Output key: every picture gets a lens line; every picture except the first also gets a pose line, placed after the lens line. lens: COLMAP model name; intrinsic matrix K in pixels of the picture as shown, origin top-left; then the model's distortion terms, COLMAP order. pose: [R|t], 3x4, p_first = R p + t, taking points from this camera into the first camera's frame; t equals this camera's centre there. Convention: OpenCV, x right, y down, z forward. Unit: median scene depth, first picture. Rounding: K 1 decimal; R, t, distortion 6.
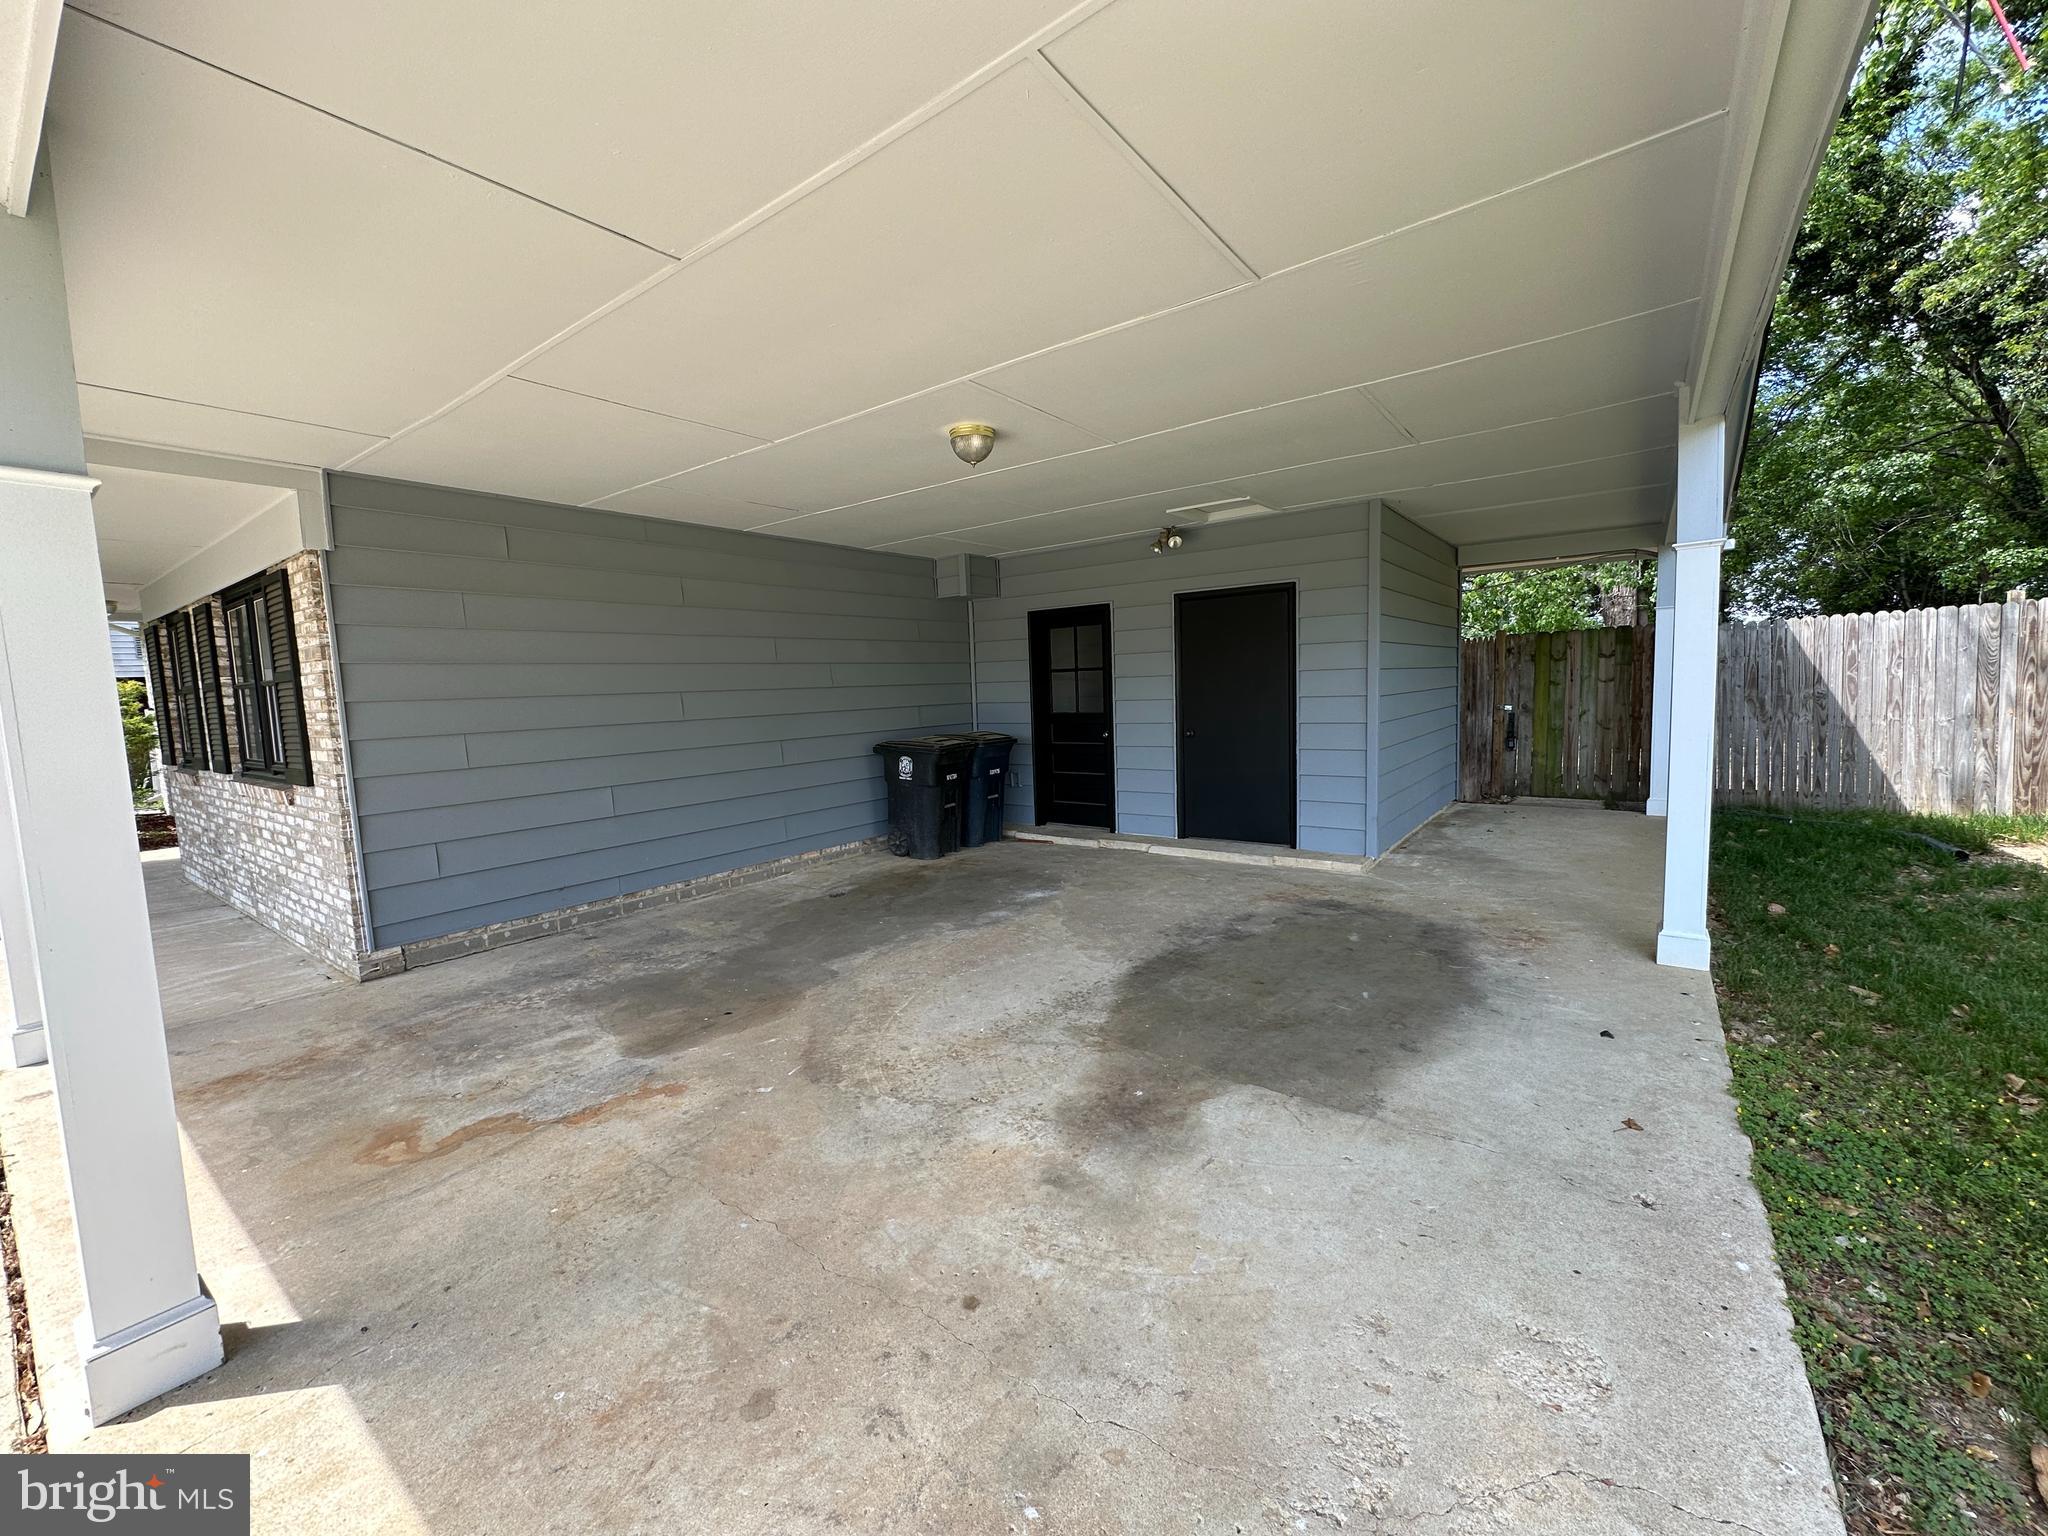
lens RADIAL K [[818.4, 0, 1020.6], [0, 818.4, 762.8], [0, 0, 1]] dist [-0.002842, 0.000853]
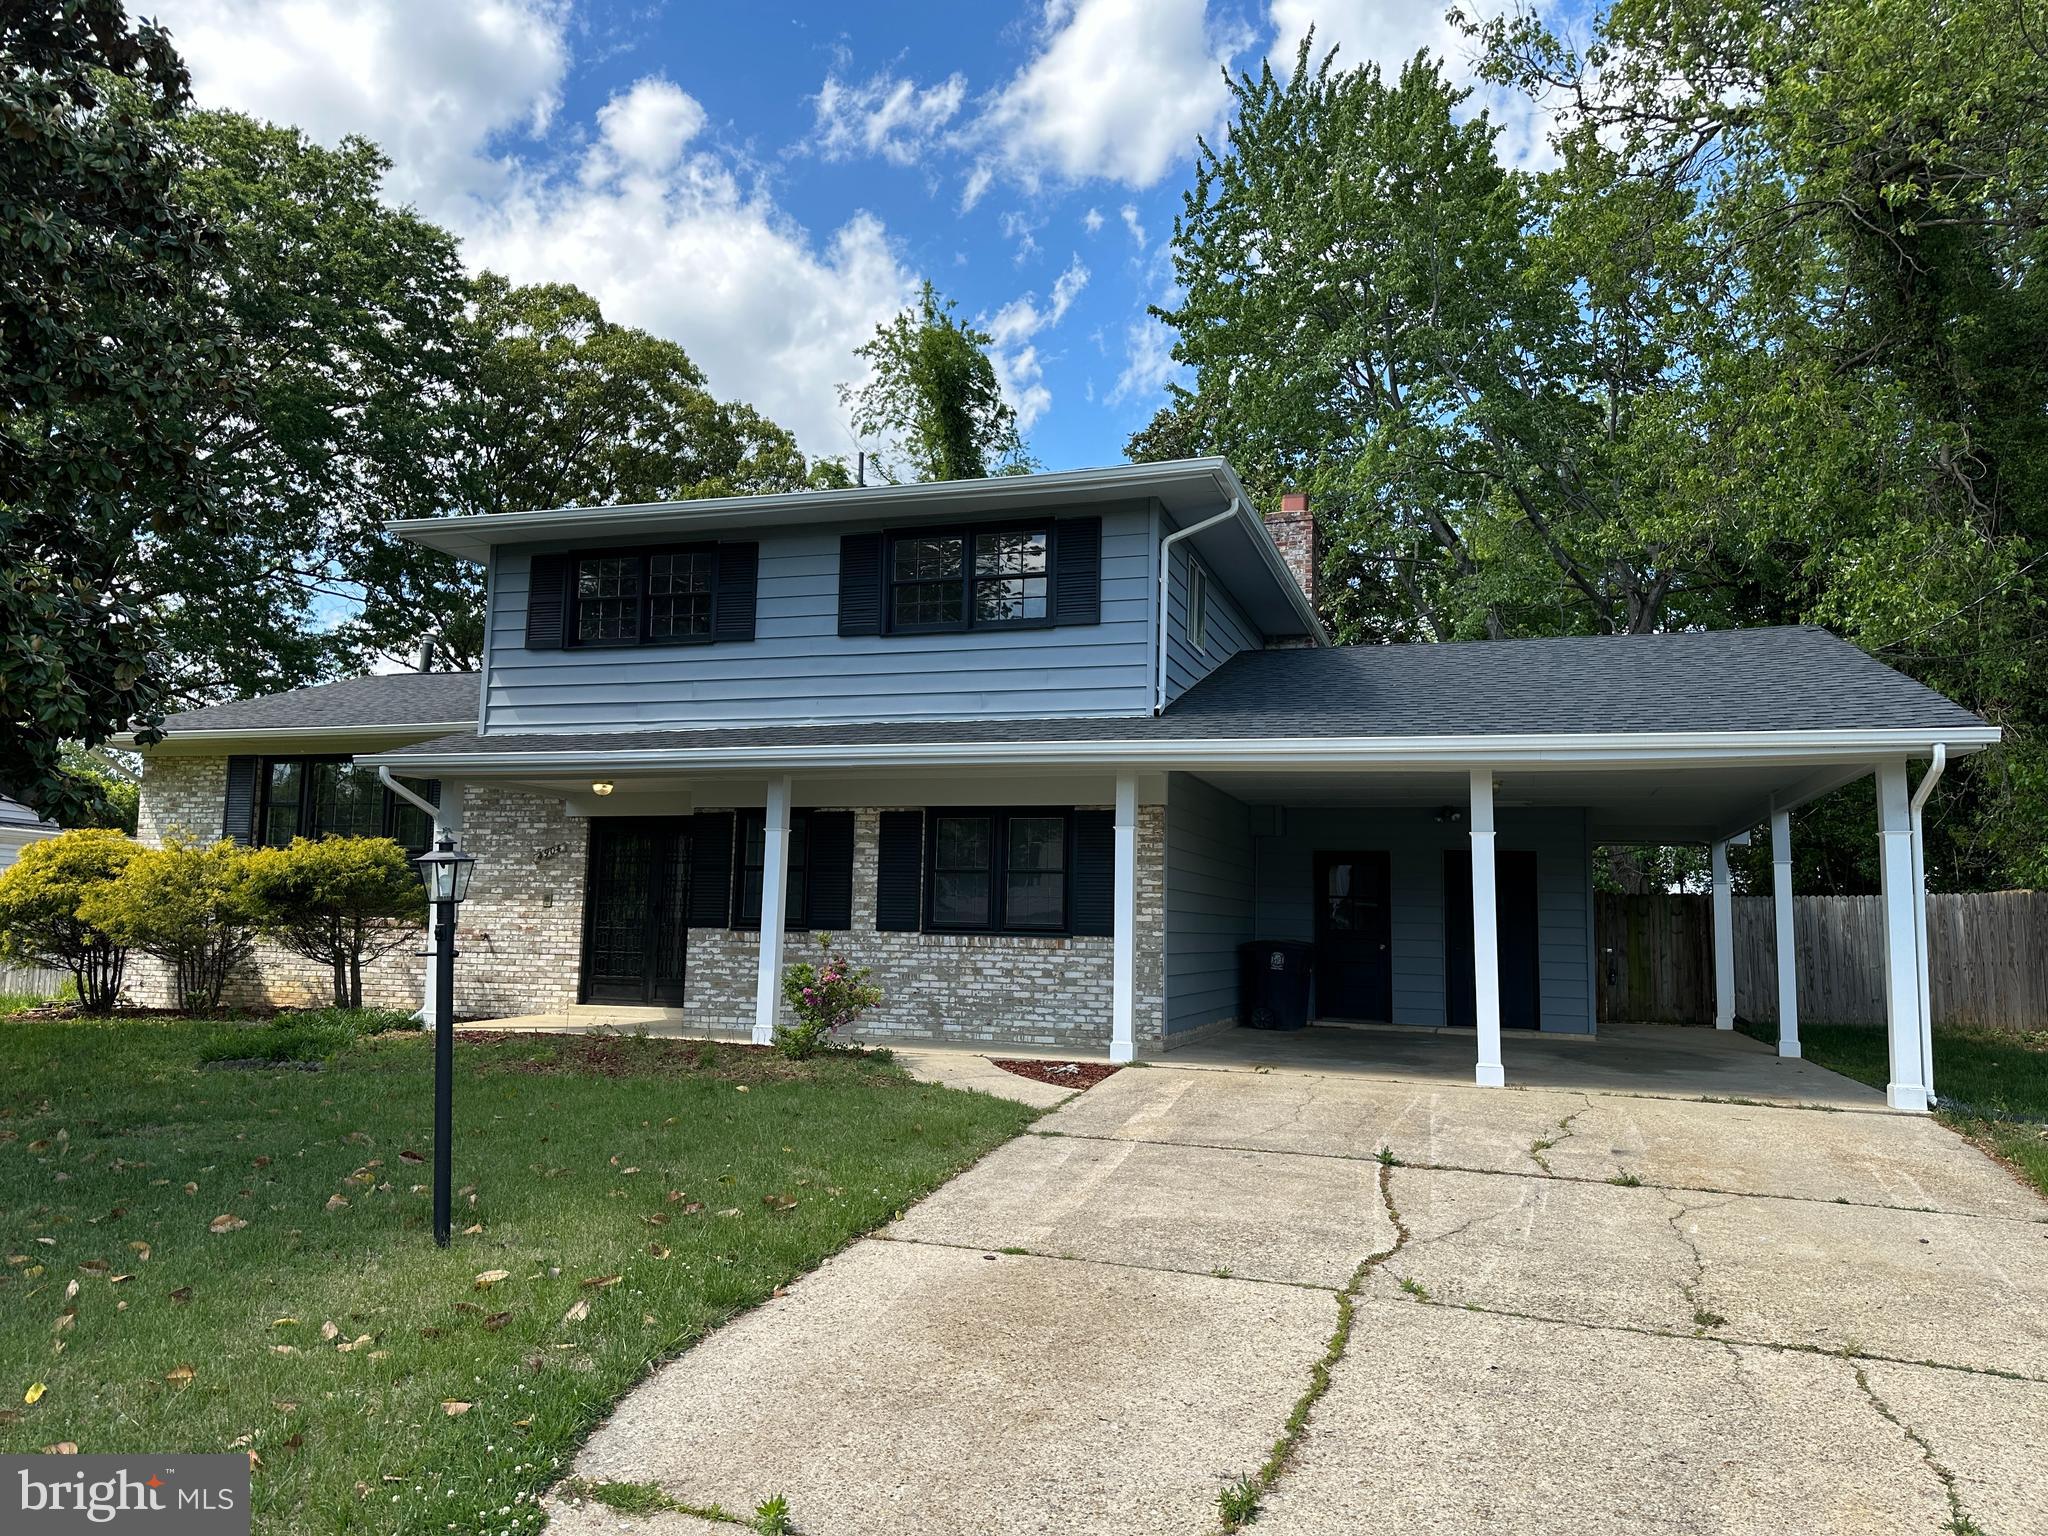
lens RADIAL K [[1444.8, 0, 1023.7], [0, 1444.8, 767.3], [0, 0, 1]] dist [0.036886, -0.044278]
pose [[0.948655, 0.094518, 0.301861, -1.220199], [-0.028630, 0.976053, -0.215642, 0.209163], [-0.315014, 0.195927, 0.928643, -1.087824]]
